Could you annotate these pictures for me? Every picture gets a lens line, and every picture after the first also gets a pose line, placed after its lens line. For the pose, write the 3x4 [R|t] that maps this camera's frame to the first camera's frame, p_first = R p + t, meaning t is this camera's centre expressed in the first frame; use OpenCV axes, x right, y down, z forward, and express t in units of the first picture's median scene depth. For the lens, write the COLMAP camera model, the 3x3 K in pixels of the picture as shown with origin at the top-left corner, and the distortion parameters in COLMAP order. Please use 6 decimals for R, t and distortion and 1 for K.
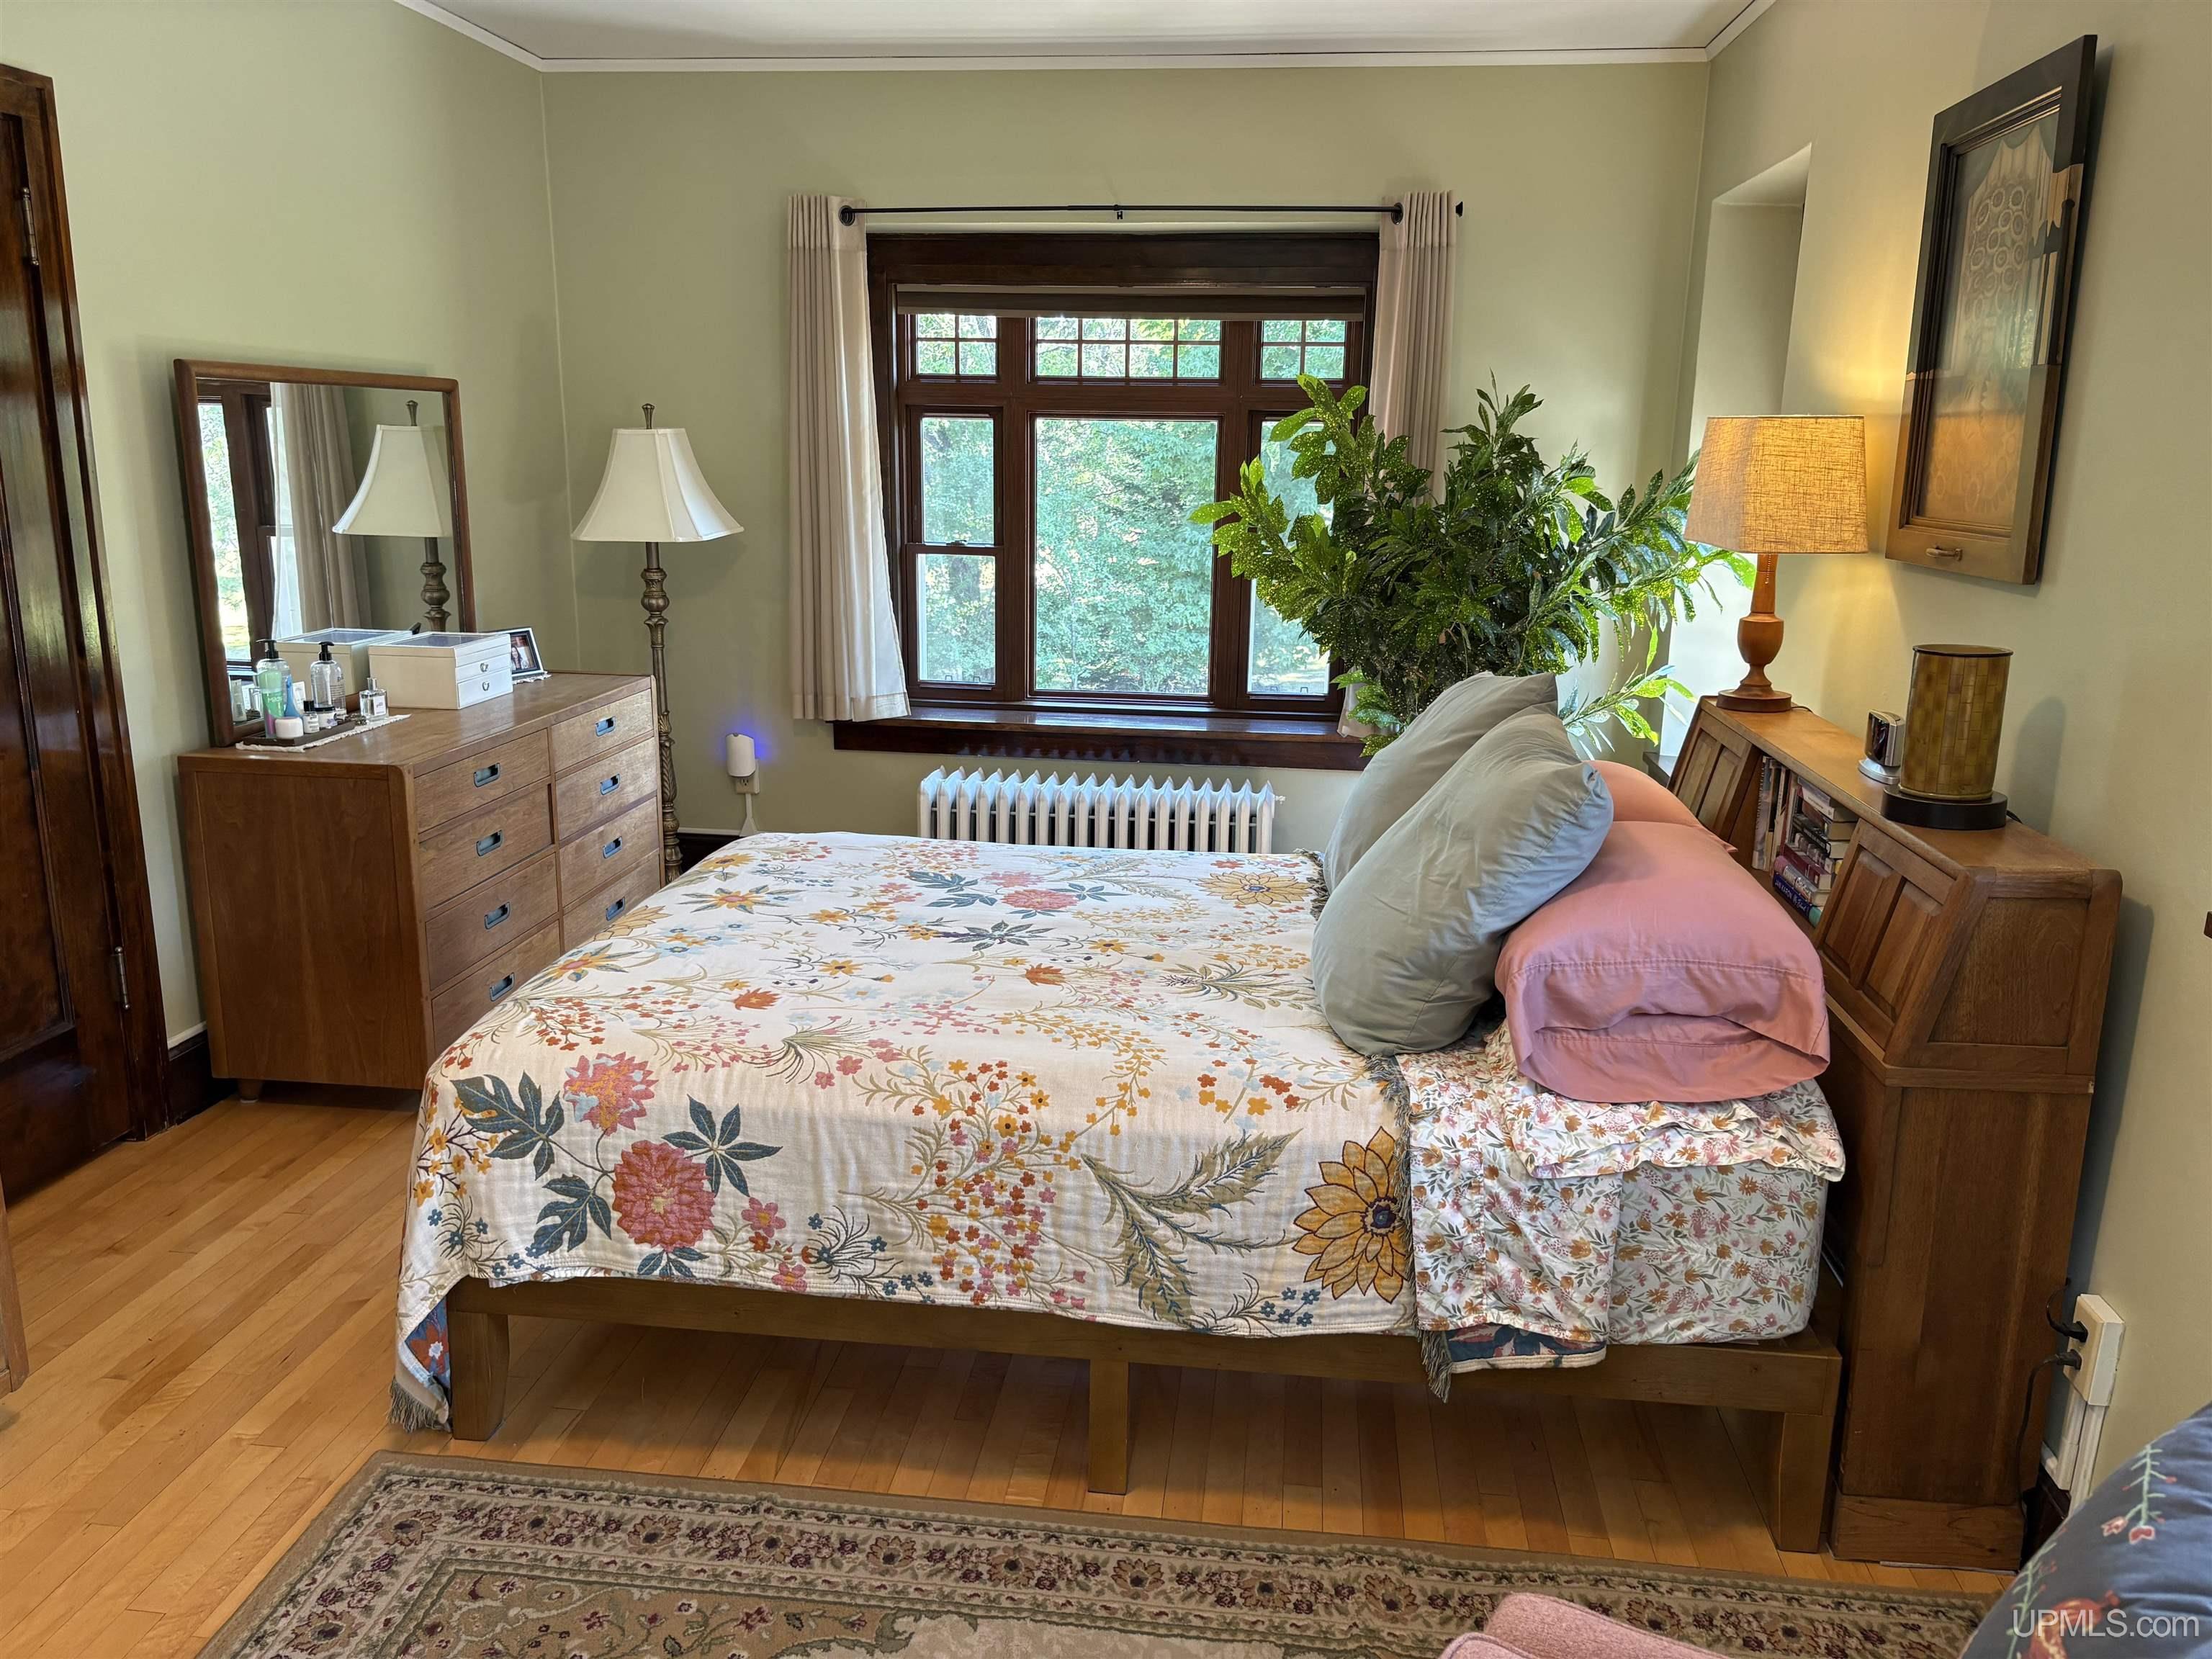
lens RADIAL K [[1682.7, 0, 1098.8], [0, 1682.7, 831.5], [0, 0, 1]] dist [0.059203, -0.075639]
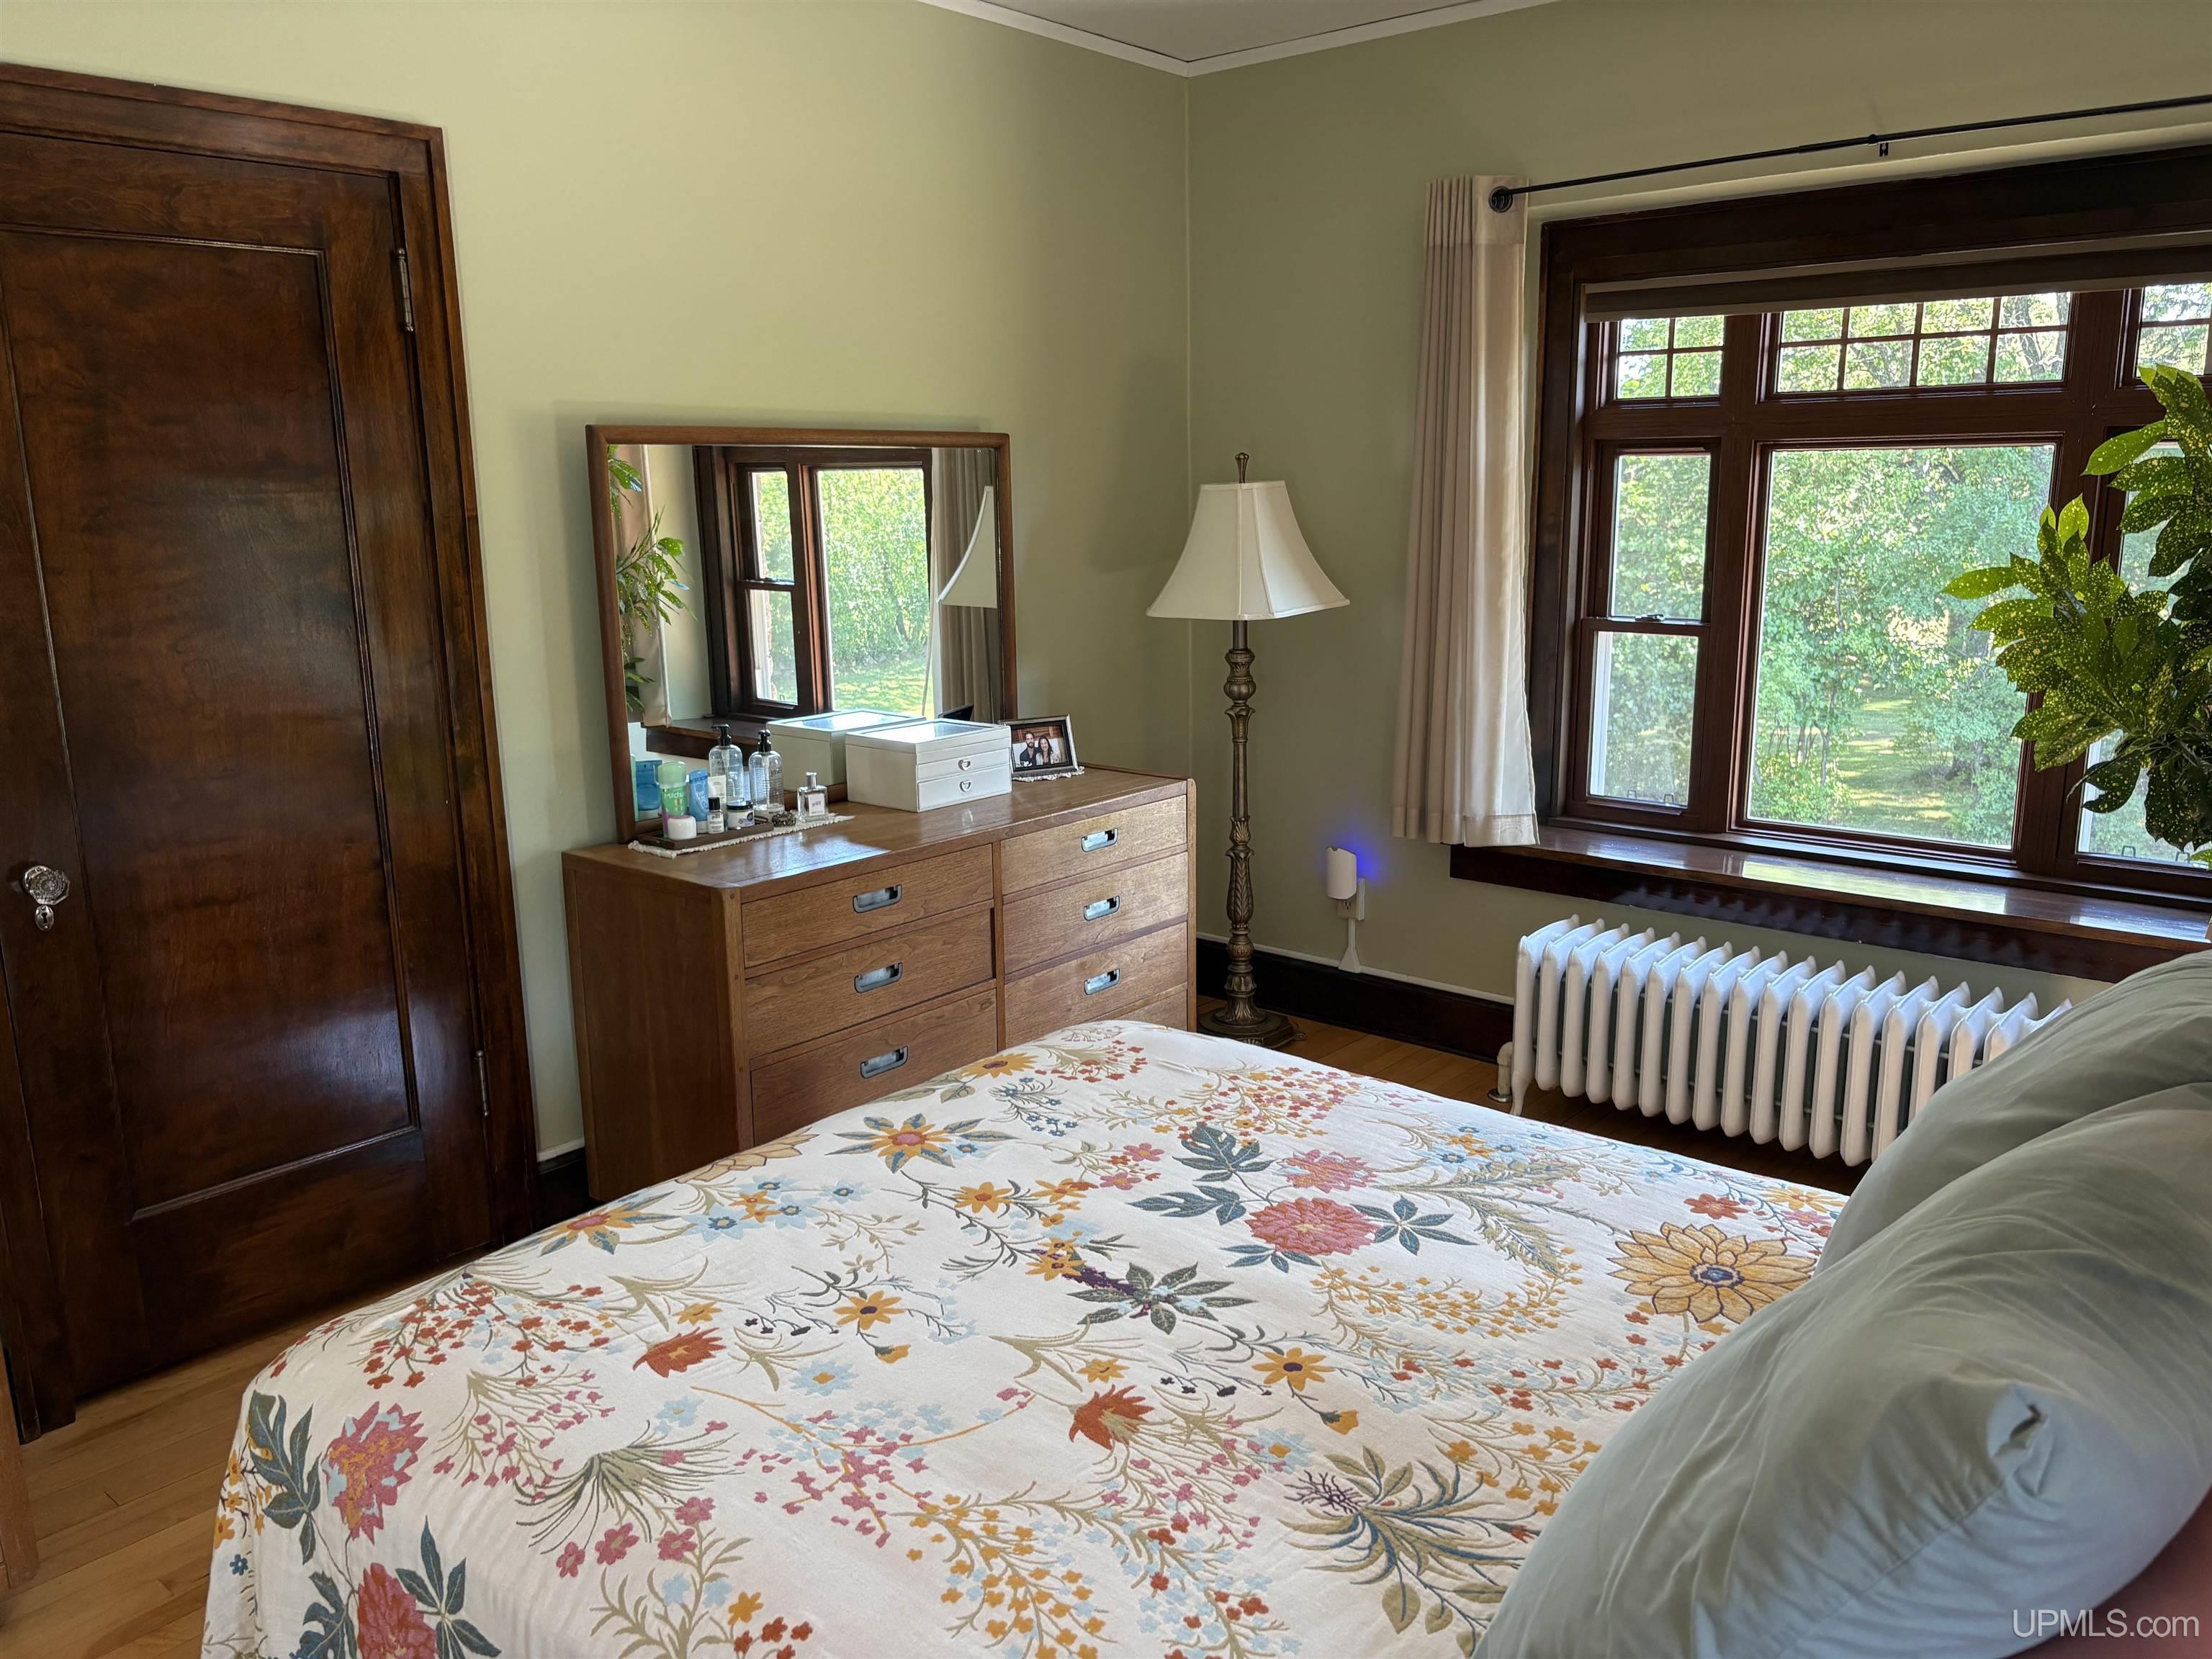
lens RADIAL K [[1682.7, 0, 1098.8], [0, 1682.7, 831.5], [0, 0, 1]] dist [0.059203, -0.075639]
pose [[0.837495, 0.087098, -0.539459, 0.215541], [-0.100596, 0.994917, 0.004462, -0.096235], [0.537106, 0.050530, 0.842000, 0.410822]]
